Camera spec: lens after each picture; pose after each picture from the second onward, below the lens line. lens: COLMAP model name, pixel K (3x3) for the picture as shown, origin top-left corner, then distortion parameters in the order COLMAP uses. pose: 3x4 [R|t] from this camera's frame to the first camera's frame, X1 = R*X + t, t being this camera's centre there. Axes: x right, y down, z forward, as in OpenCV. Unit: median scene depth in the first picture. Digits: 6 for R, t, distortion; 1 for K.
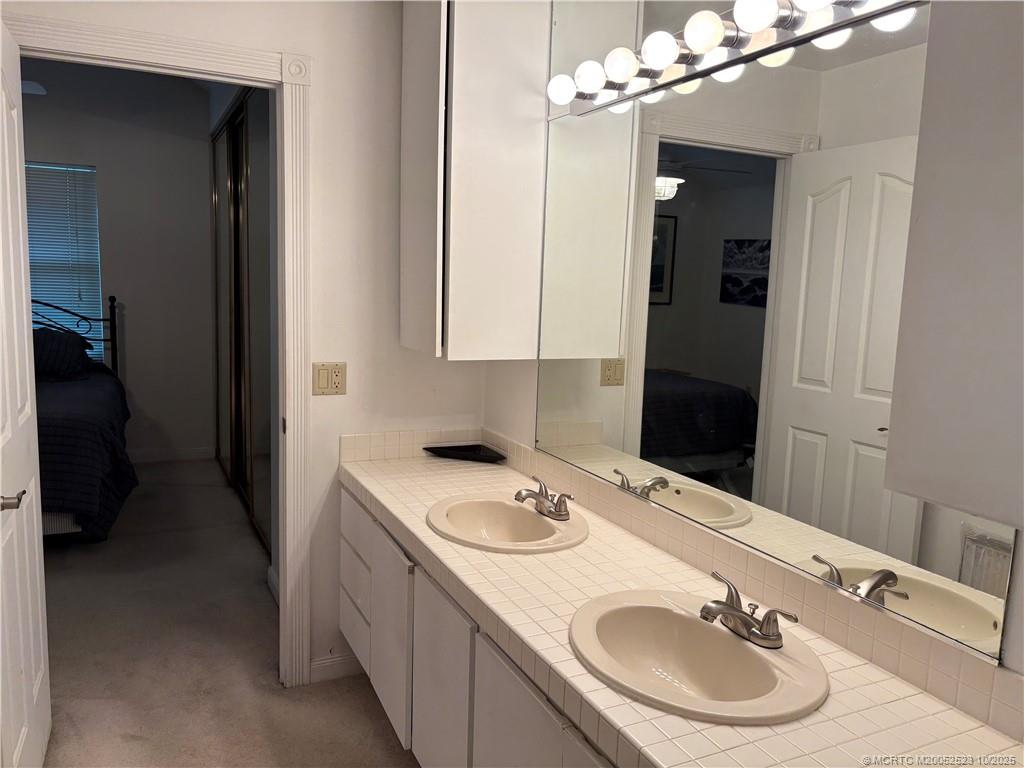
lens RADIAL K [[779.2, 0, 512.0], [0, 779.2, 386.6], [0, 0, 1]] dist [0.053956, -0.049244]
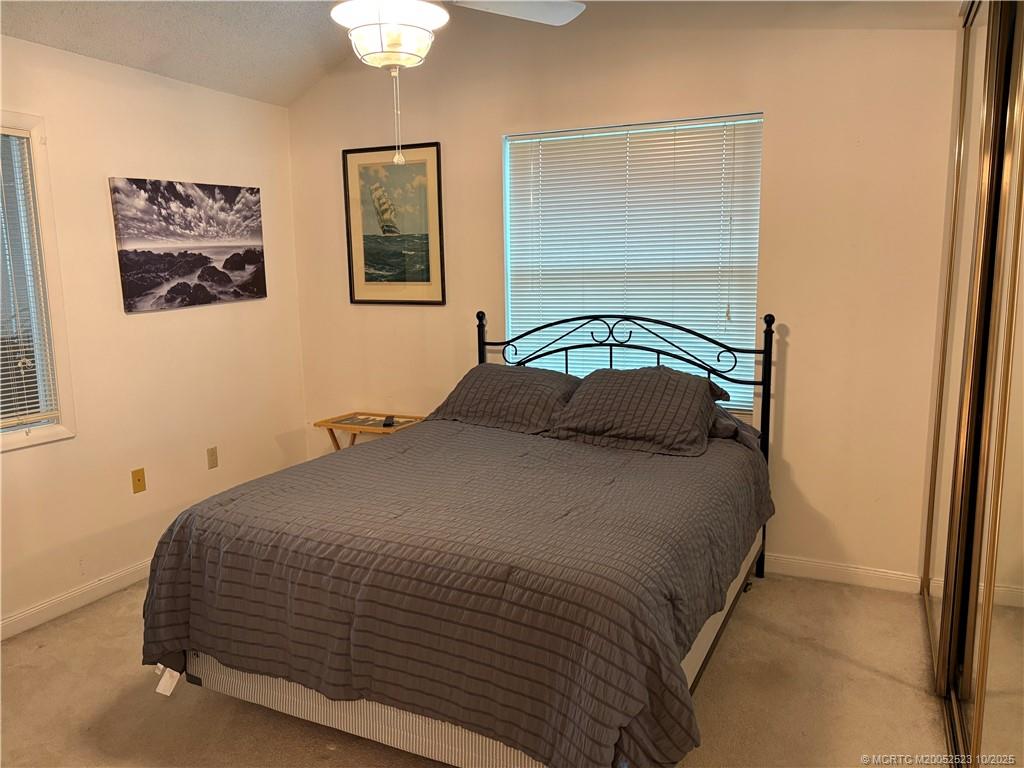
lens RADIAL K [[779.2, 0, 509.9], [0, 779.2, 382.3], [0, 0, 1]] dist [0.053956, -0.049244]
pose [[0.626689, 0.077868, -0.775369, -0.141774], [-0.069312, 0.996621, 0.044066, -0.073370], [0.776181, 0.026126, 0.629969, 0.435794]]
